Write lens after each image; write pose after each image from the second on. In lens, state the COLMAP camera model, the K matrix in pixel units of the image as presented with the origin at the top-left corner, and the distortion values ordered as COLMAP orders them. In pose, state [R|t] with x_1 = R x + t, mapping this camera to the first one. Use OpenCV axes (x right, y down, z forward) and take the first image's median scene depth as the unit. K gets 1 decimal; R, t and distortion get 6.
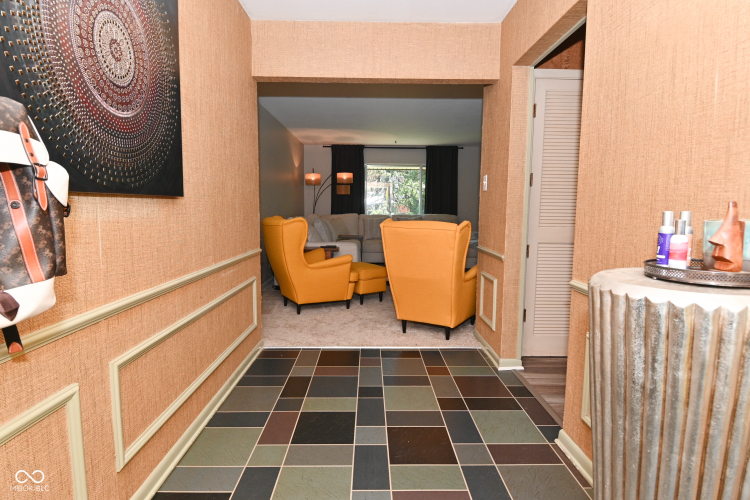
lens RADIAL K [[398.0, 0, 374.5], [0, 398.0, 243.8], [0, 0, 1]] dist [0.015523, -0.022683]
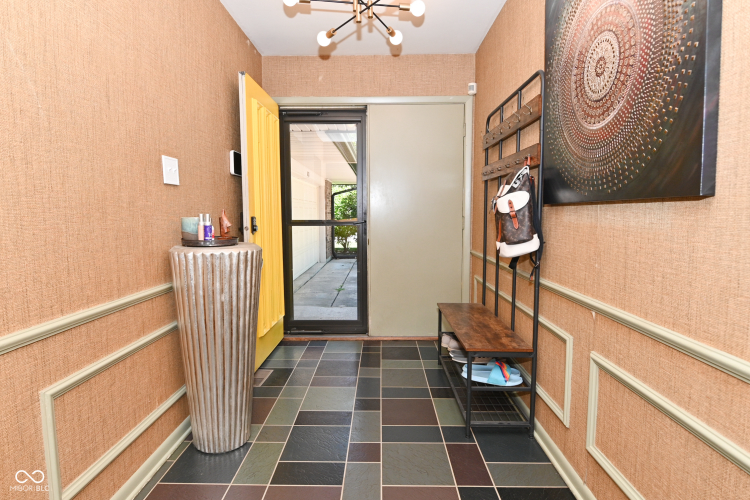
lens RADIAL K [[398.0, 0, 374.5], [0, 398.0, 243.8], [0, 0, 1]] dist [0.015523, -0.022683]
pose [[-0.999522, -0.006924, 0.030135, -0.074554], [-0.001632, 0.985062, 0.172190, -0.189601], [-0.030877, 0.172058, -0.984603, 2.024608]]
